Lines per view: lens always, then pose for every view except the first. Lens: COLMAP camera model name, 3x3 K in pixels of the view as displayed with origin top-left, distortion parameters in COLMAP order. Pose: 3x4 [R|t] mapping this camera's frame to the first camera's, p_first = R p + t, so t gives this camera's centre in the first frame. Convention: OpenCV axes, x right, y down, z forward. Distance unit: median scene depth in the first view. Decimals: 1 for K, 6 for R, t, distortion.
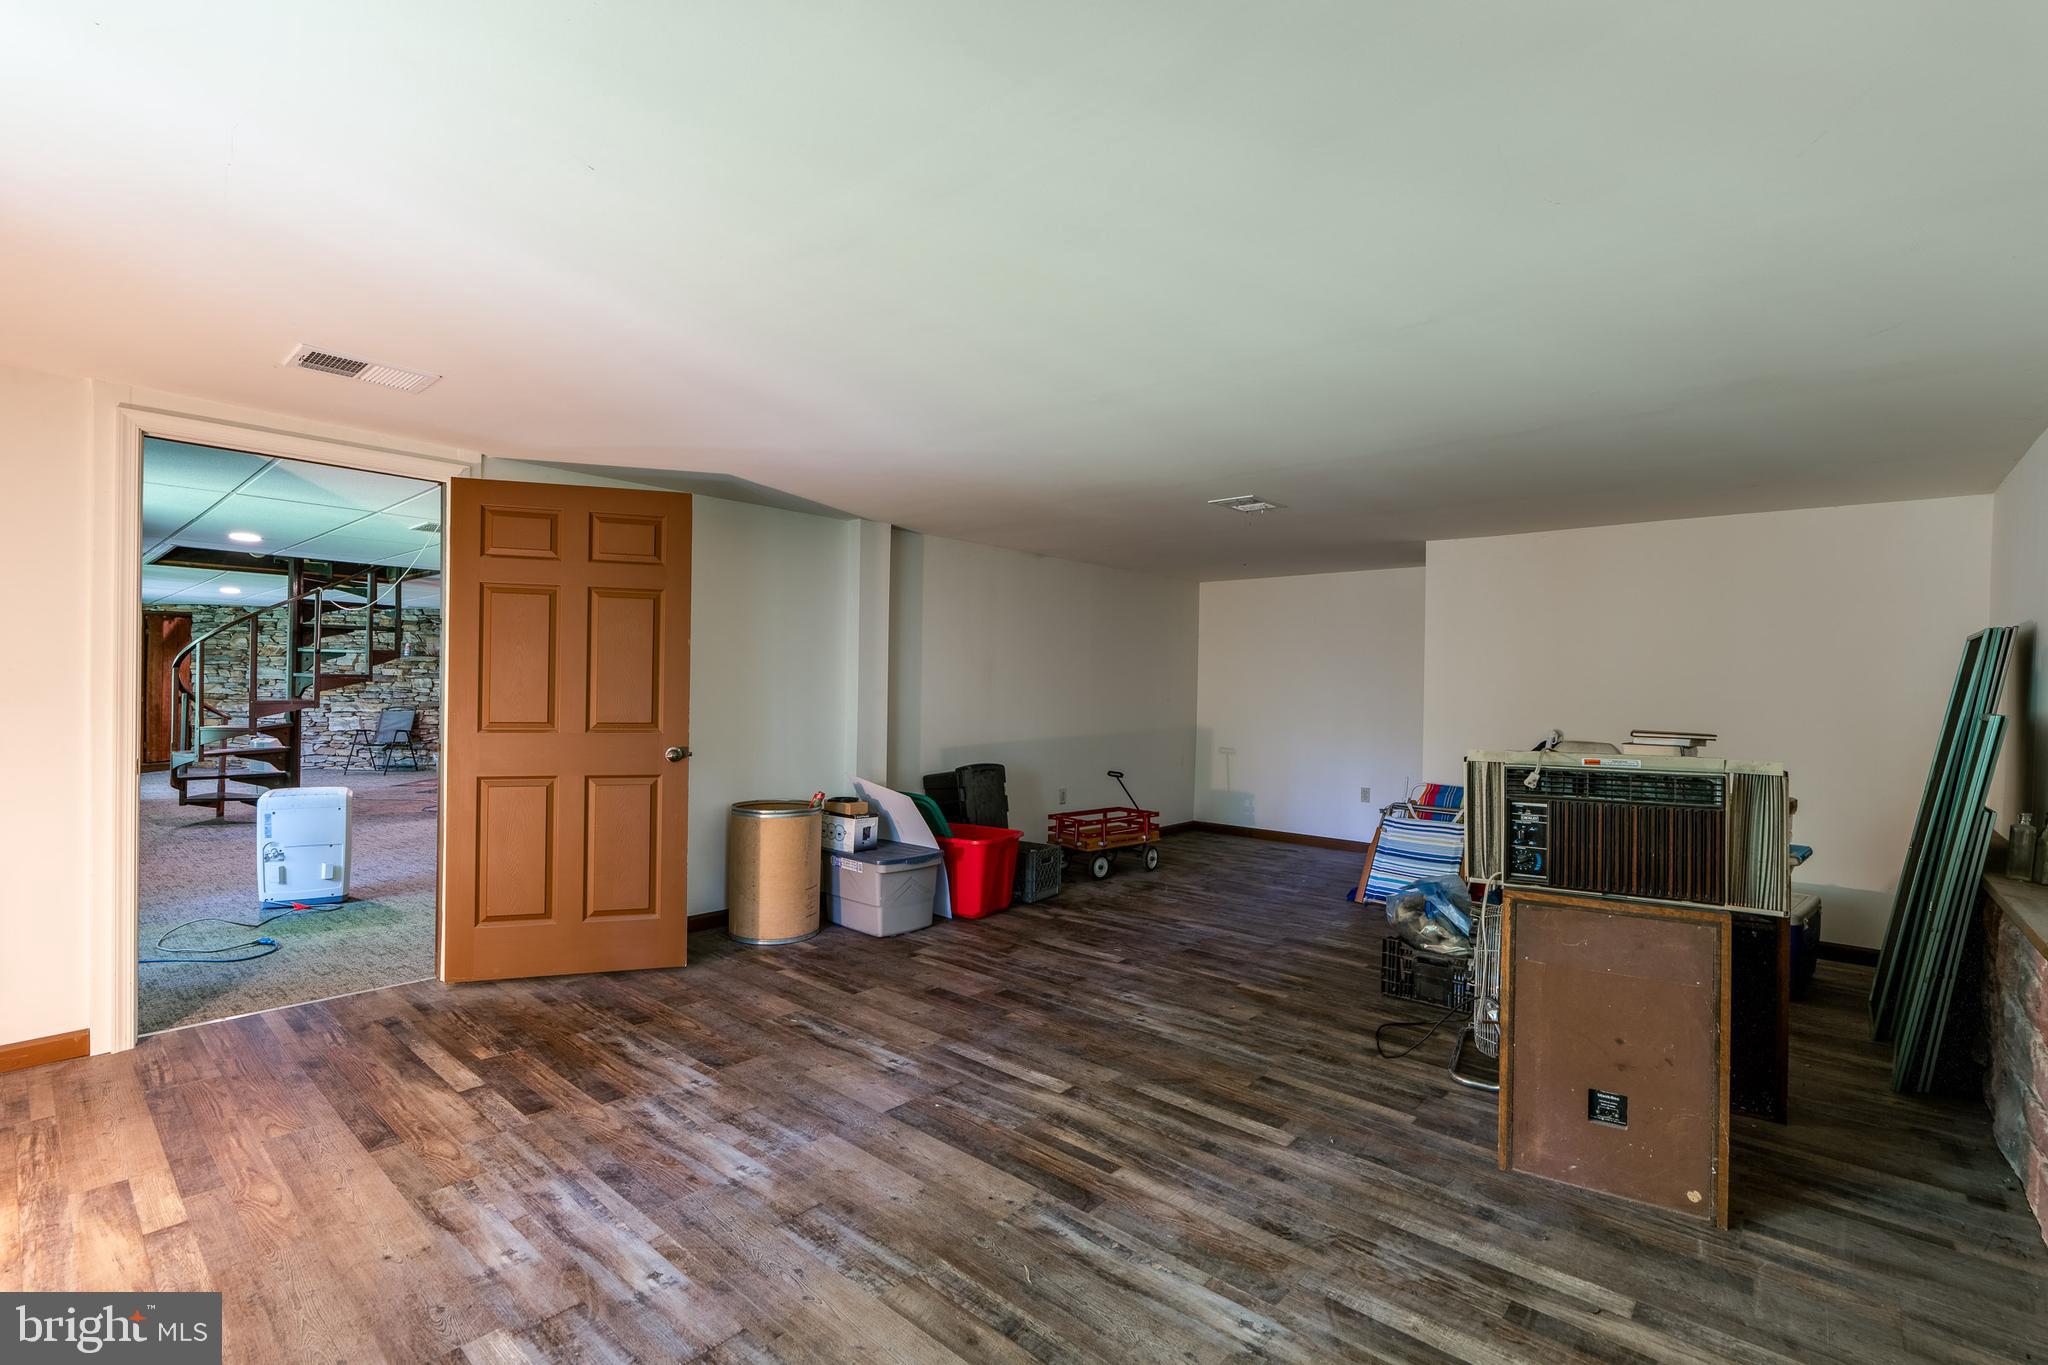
lens RADIAL K [[920.5, 0, 1025.8], [0, 920.5, 691.8], [0, 0, 1]] dist [-0.003683, 0.000500]
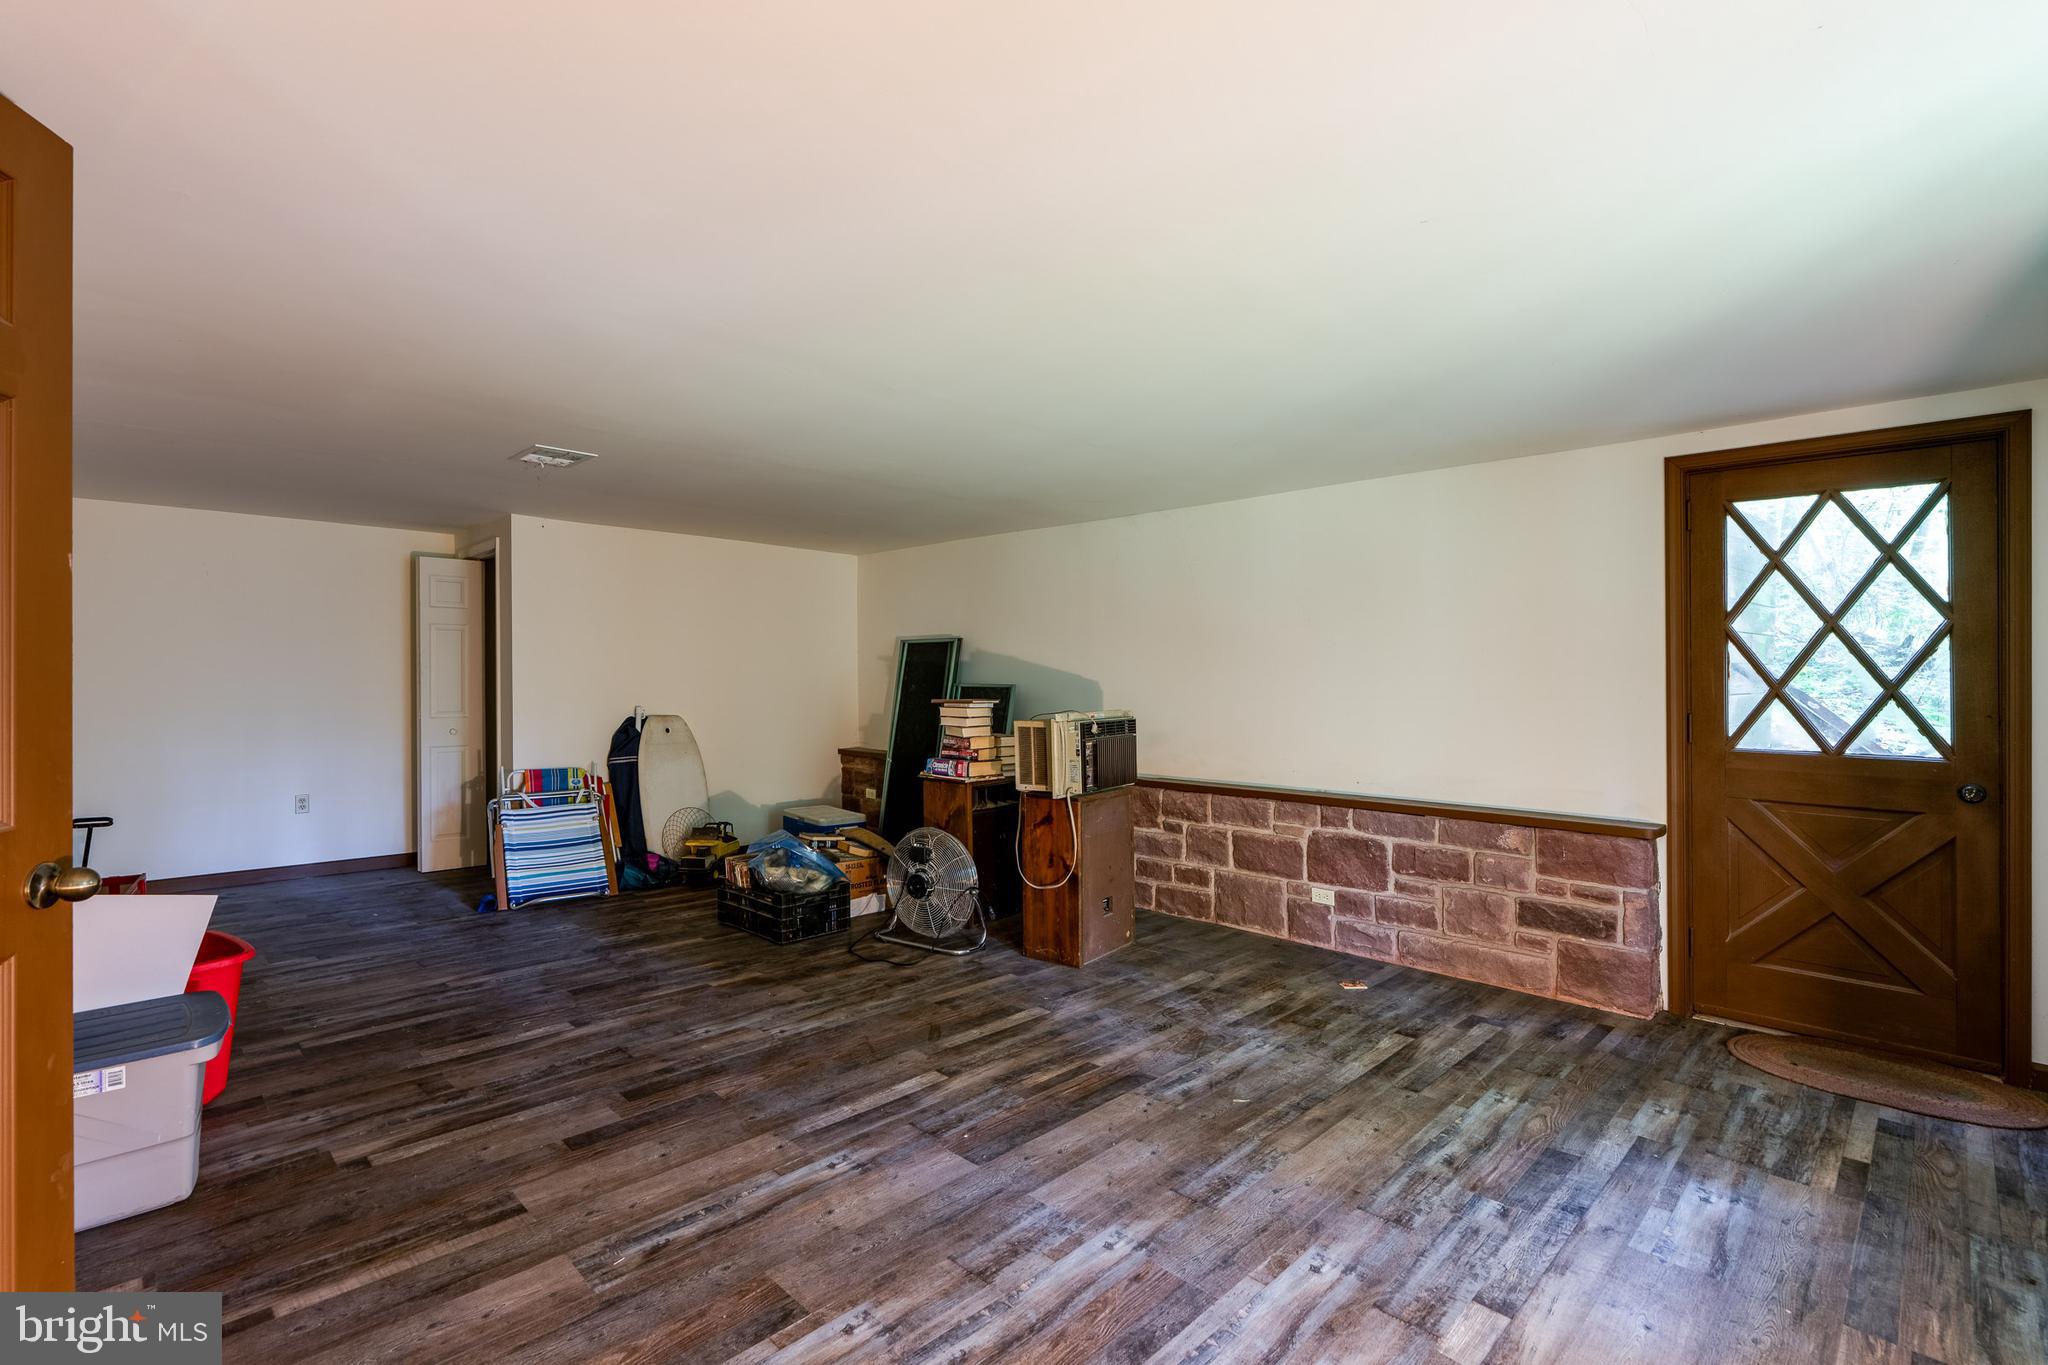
lens RADIAL K [[929.6, 0, 1022.2], [0, 929.6, 664.8], [0, 0, 1]] dist [-0.005456, 0.003080]
pose [[0.061923, -0.000884, 0.998081, -0.969296], [-0.001229, 0.999999, 0.000961, -0.020318], [-0.998080, -0.001286, 0.061922, 0.846463]]
